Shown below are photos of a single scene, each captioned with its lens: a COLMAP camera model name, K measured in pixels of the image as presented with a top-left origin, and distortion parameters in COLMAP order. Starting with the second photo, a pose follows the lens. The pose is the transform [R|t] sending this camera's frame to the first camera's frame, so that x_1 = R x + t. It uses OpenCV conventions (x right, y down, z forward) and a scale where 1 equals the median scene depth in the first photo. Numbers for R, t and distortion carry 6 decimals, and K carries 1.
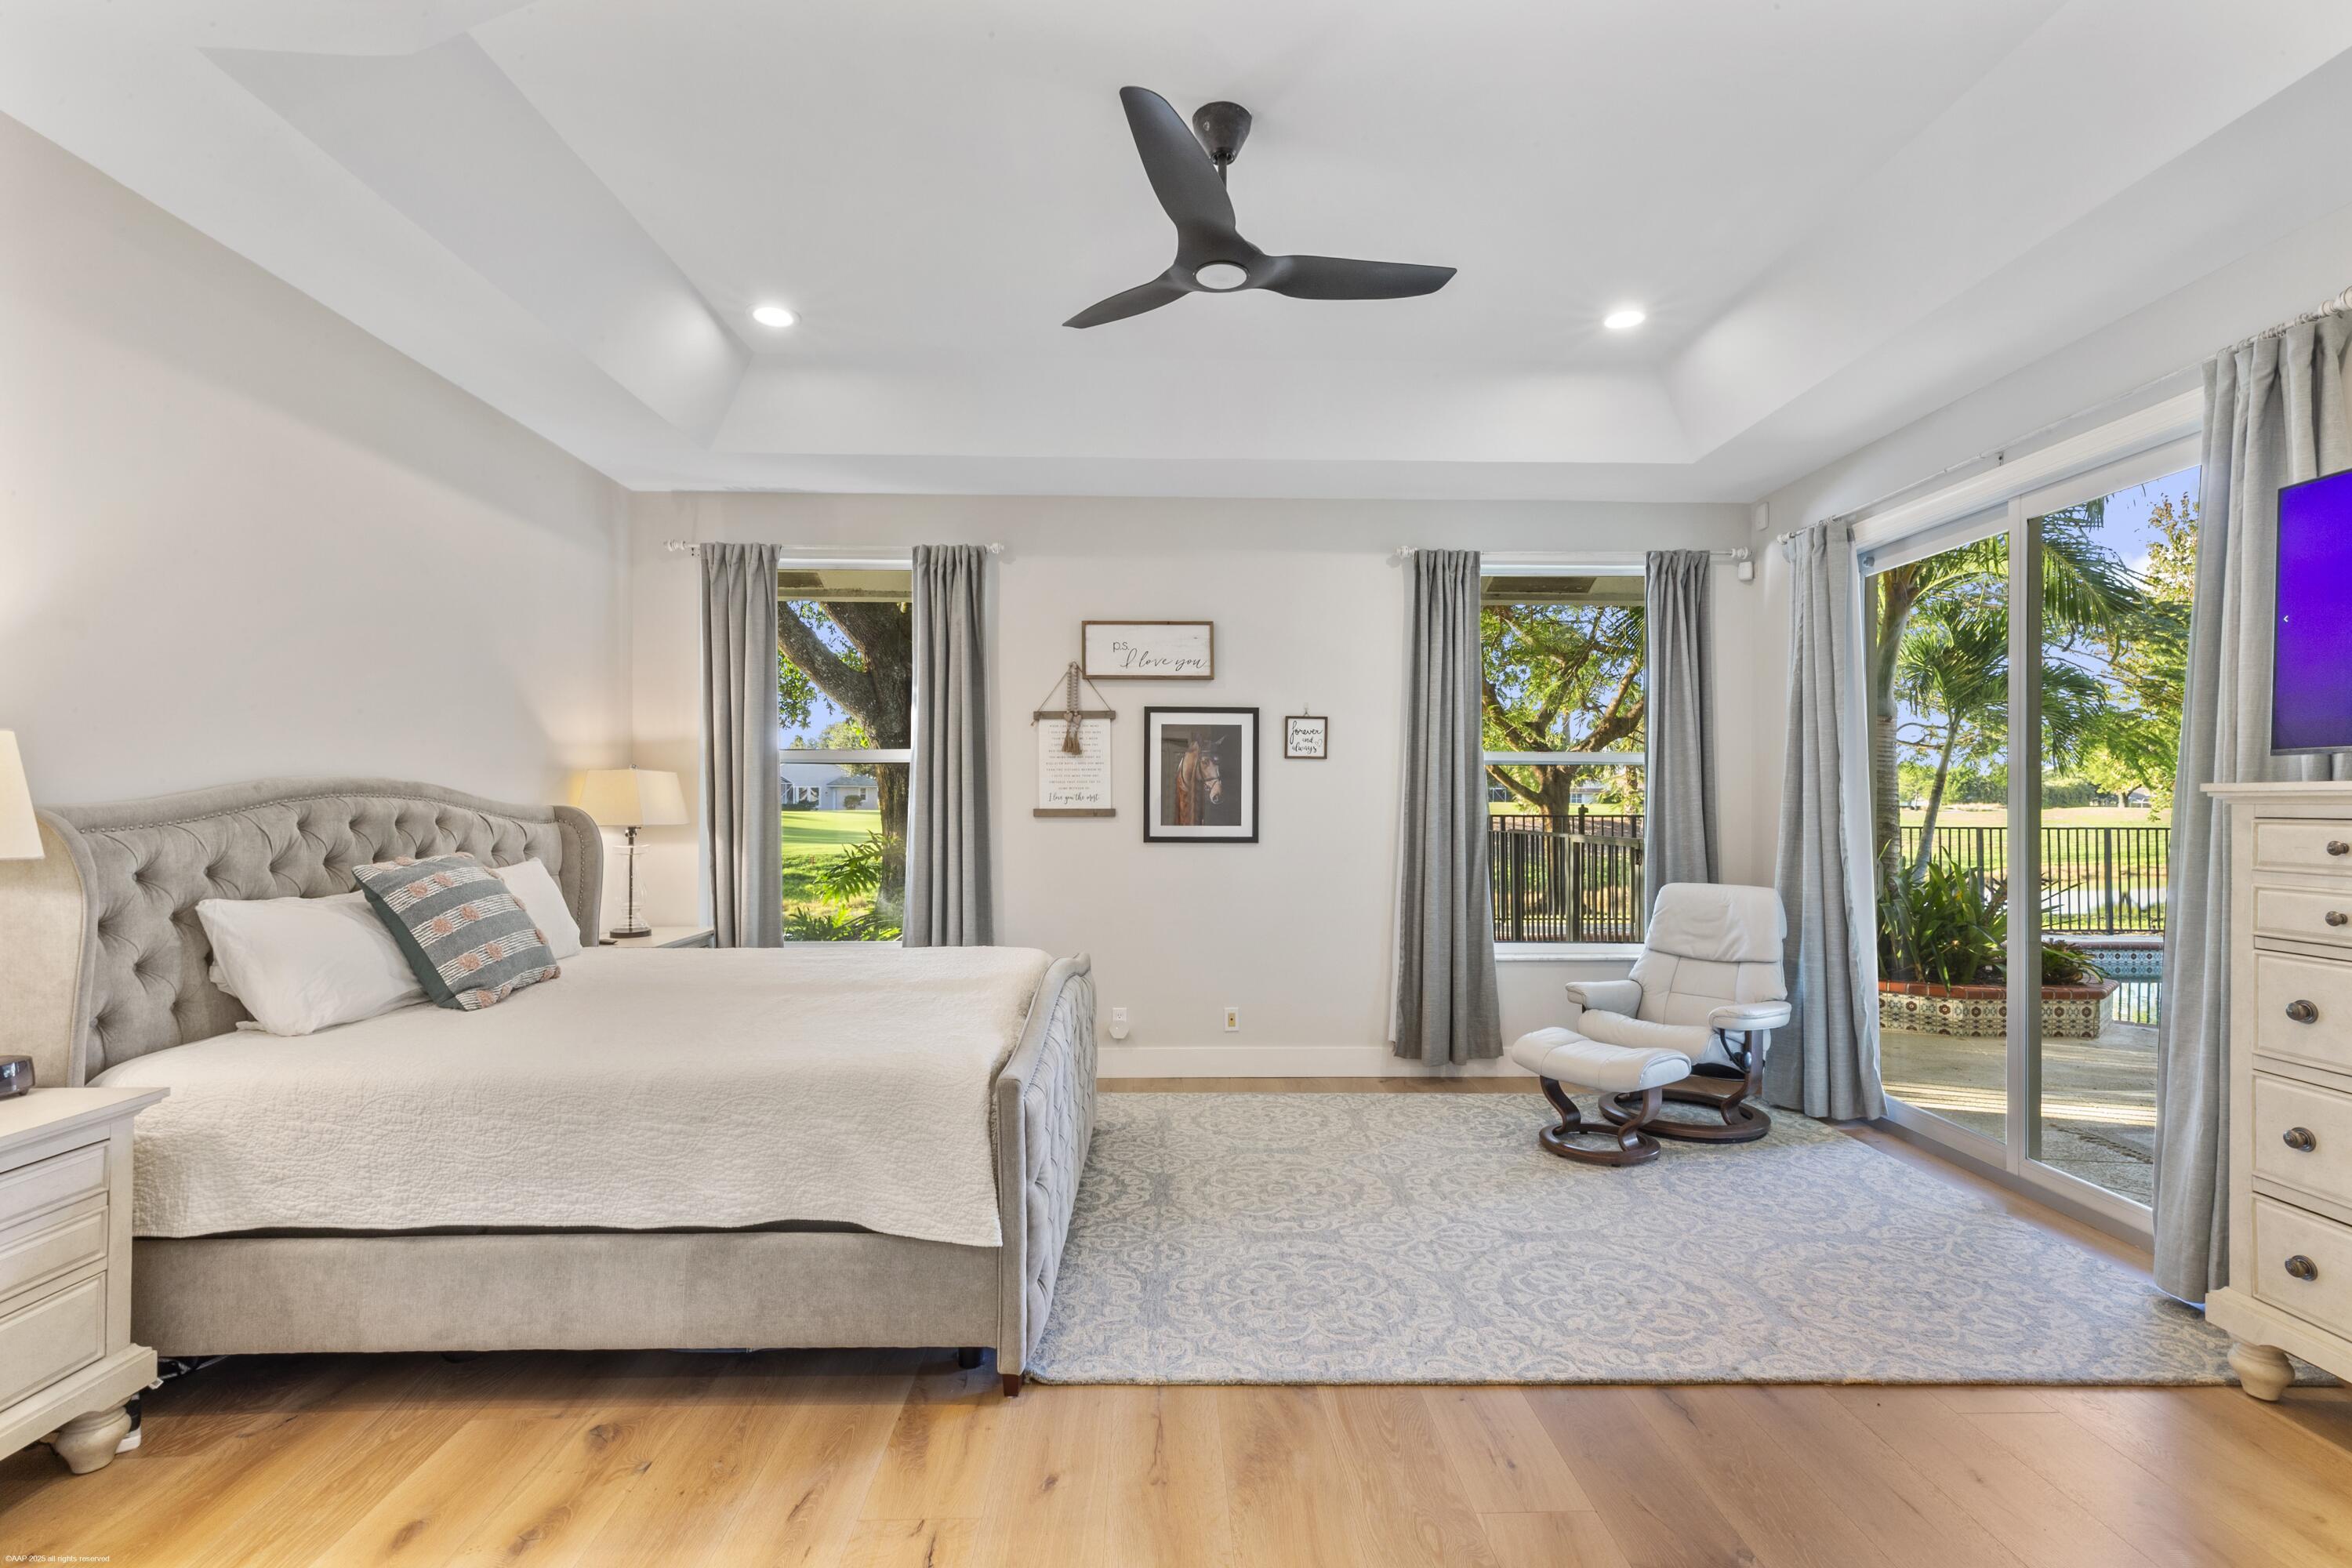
lens RADIAL K [[1075.7, 0, 1197.9], [0, 1075.7, 776.2], [0, 0, 1]] dist [0.003449, 0.000009]
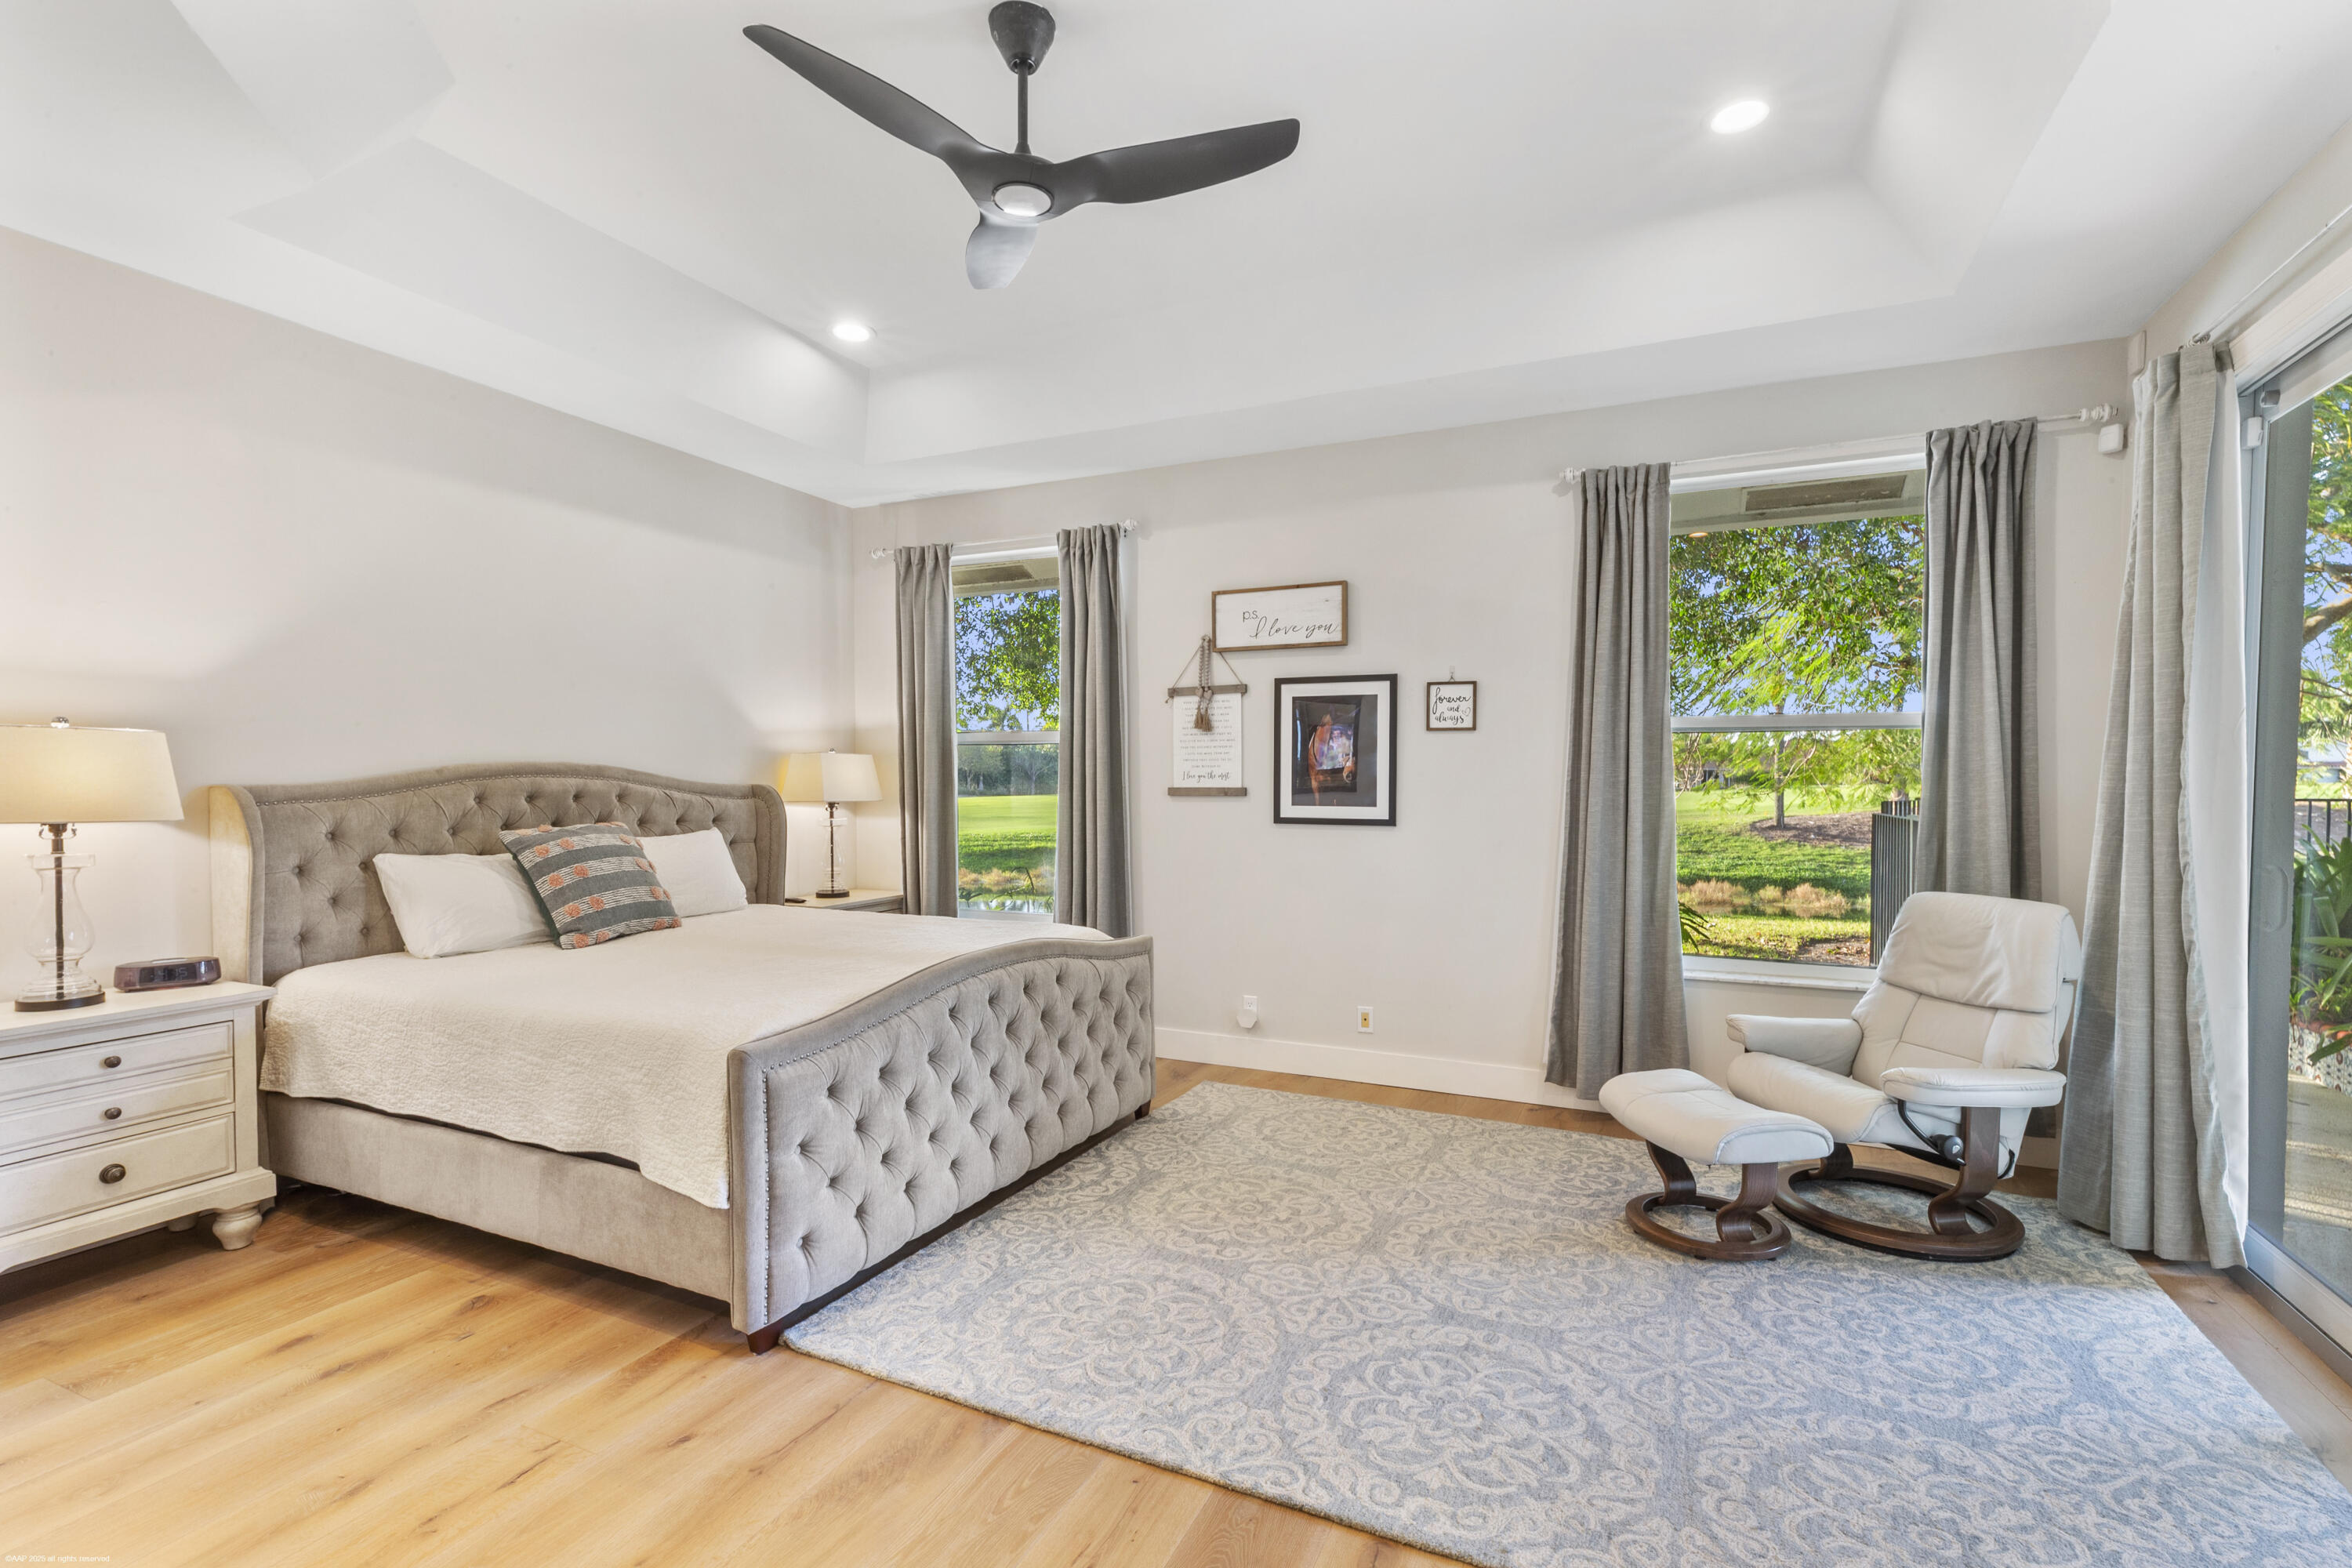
lens RADIAL K [[1075.7, 0, 1176.6], [0, 1075.7, 797.0], [0, 0, 1]] dist [0.003449, 0.000009]
pose [[0.894521, 0.005476, -0.446993, 0.369660], [0.011966, 0.999273, 0.036188, 0.004174], [0.446867, -0.037720, 0.893805, 0.155324]]
